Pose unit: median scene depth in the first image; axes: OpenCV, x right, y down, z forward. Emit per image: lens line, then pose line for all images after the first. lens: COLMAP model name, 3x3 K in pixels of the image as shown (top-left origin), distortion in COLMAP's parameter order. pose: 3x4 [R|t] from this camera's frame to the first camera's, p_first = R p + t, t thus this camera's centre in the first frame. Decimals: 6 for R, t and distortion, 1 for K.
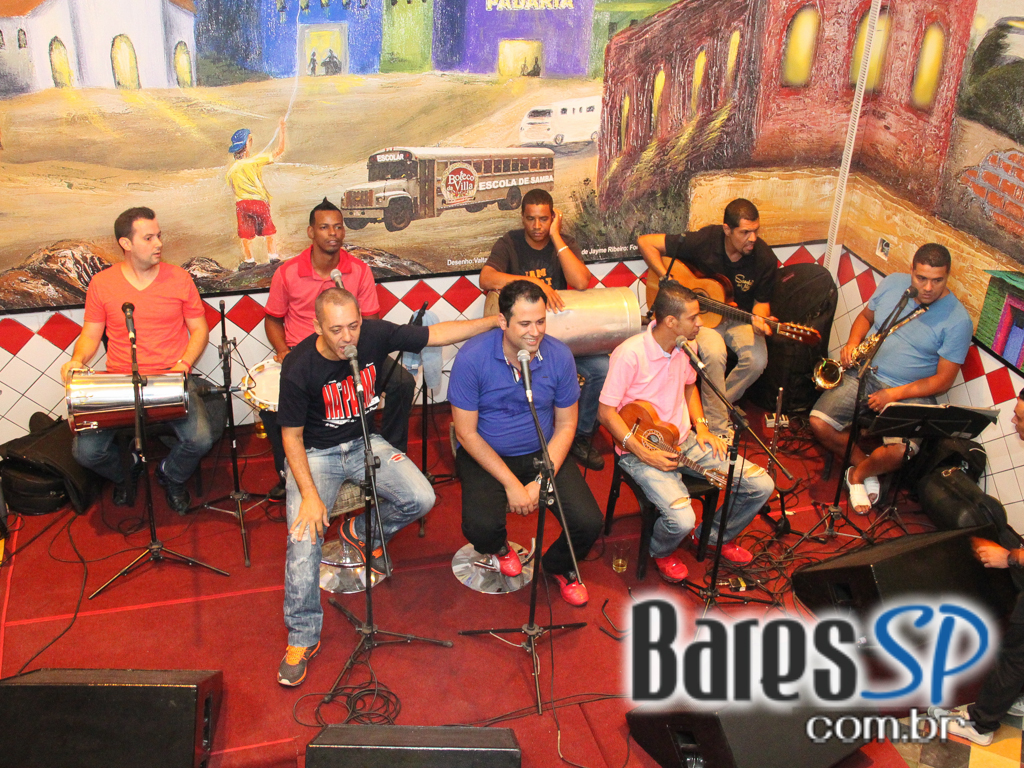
lens RADIAL K [[1147.4, 0, 515.7], [0, 1147.4, 384.5], [0, 0, 1]] dist [-0.106188, 0.216397]
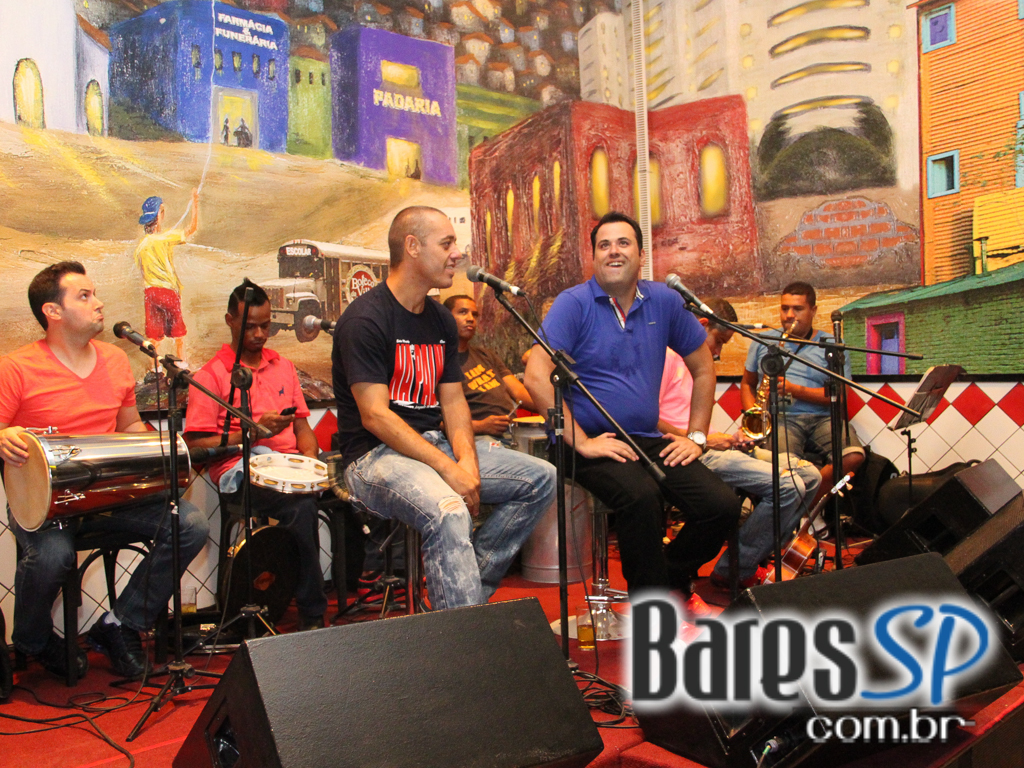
lens RADIAL K [[1152.6, 0, 513.8], [0, 1152.6, 387.9], [0, 0, 1]] dist [-0.102784, 0.223267]
pose [[0.848994, -0.088415, 0.520953, -0.440019], [0.327485, 0.861766, -0.387444, 0.291945], [-0.414684, 0.499542, 0.760589, 0.303558]]
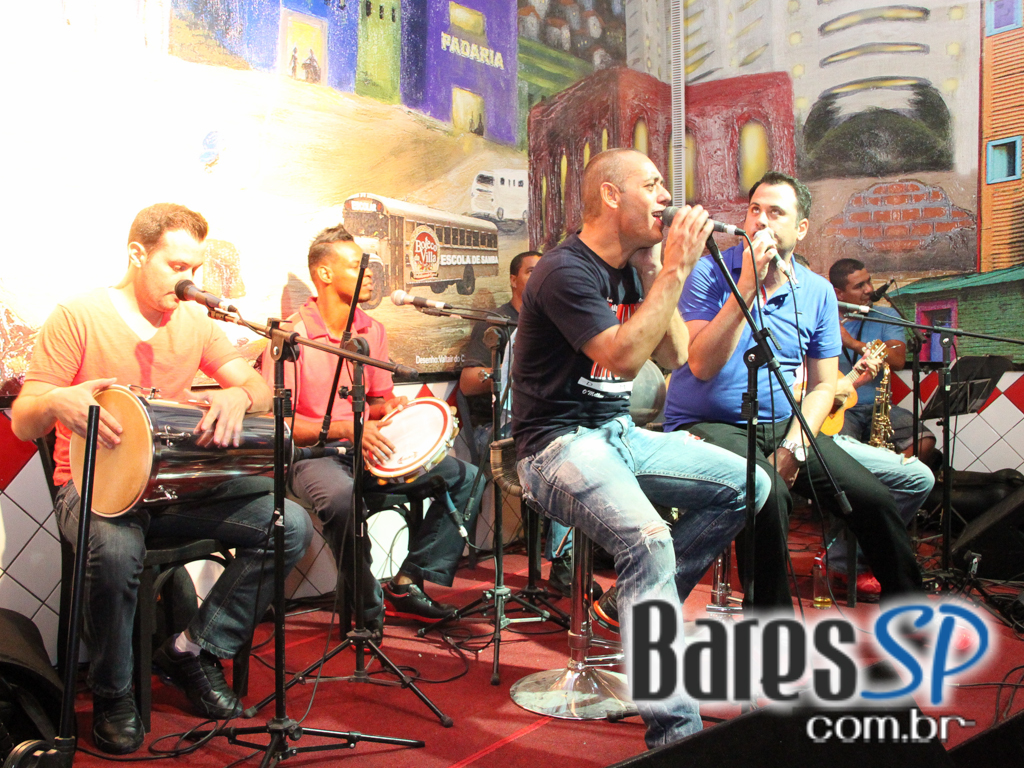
lens RADIAL K [[1030.2, 0, 512.0], [0, 1030.2, 384.0], [0, 0, 1]] dist [-0.146139, 0.158015]
pose [[0.794420, -0.080920, 0.601955, -0.457700], [0.344971, 0.875823, -0.337534, 0.177244], [-0.499893, 0.475801, 0.723686, 0.499672]]
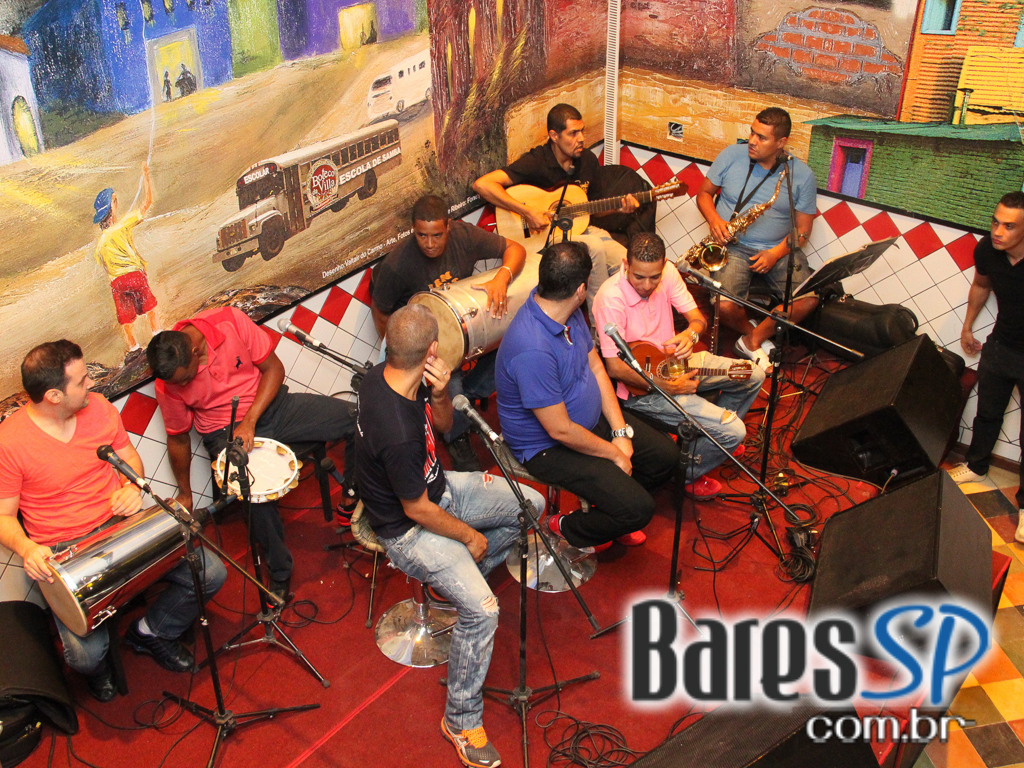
lens RADIAL K [[1147.4, 0, 515.7], [0, 1147.4, 384.5], [0, 0, 1]] dist [-0.106188, 0.216397]
pose [[0.817076, -0.358917, 0.451182, -0.386371], [0.332575, 0.932677, 0.139666, -0.108189], [-0.470935, 0.035934, 0.881436, 0.174266]]
